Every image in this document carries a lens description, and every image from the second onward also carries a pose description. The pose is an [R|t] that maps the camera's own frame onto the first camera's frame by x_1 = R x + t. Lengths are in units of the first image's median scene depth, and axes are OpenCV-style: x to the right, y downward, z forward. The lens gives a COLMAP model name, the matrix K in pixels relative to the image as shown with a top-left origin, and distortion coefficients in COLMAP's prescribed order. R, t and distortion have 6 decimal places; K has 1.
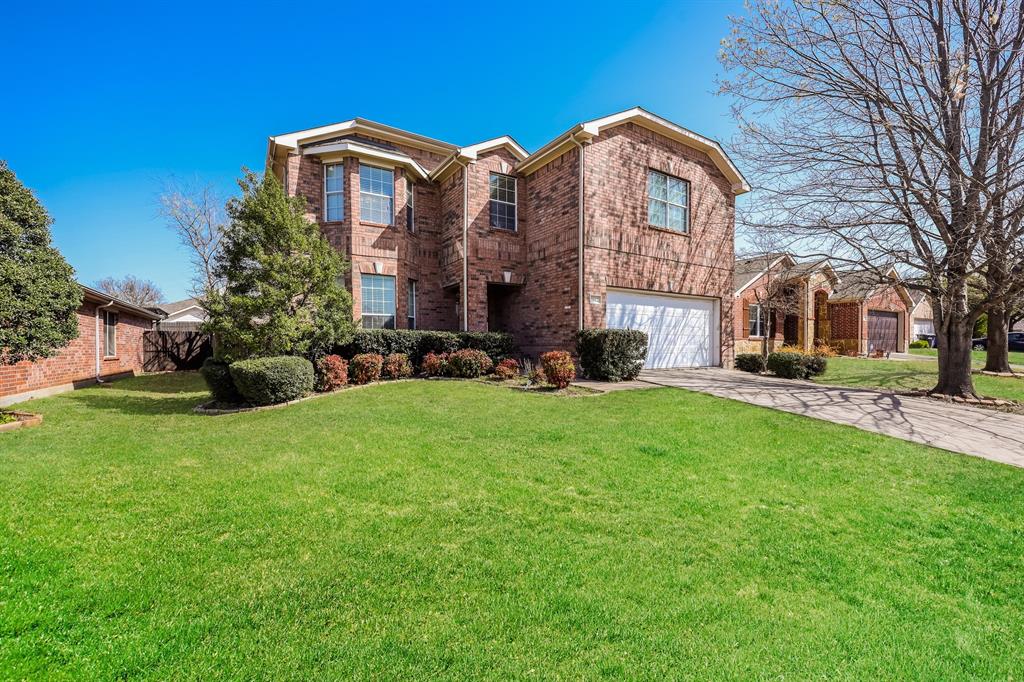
lens RADIAL K [[418.1, 0, 508.3], [0, 418.1, 343.1], [0, 0, 1]] dist [-0.000006, 0.000060]
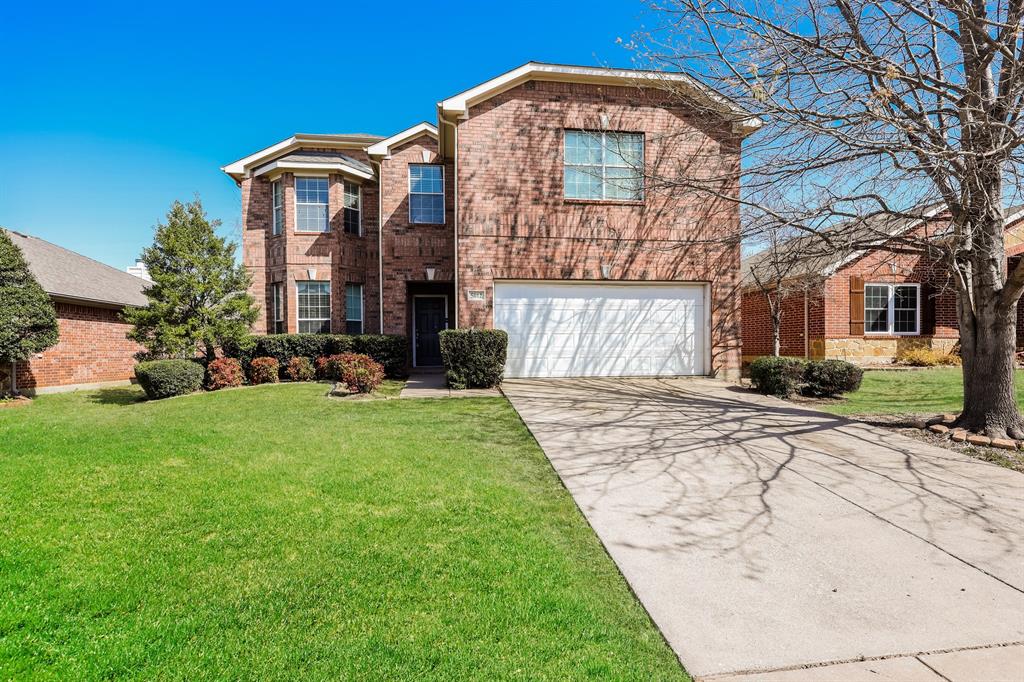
lens RADIAL K [[506.5, 0, 511.0], [0, 506.5, 341.0], [0, 0, 1]] dist [0.001830, 0.000123]
pose [[0.908288, -0.011440, -0.418189, 0.649811], [0.008098, 0.999920, -0.009766, 0.001478], [0.418267, 0.005484, 0.908307, 0.064510]]
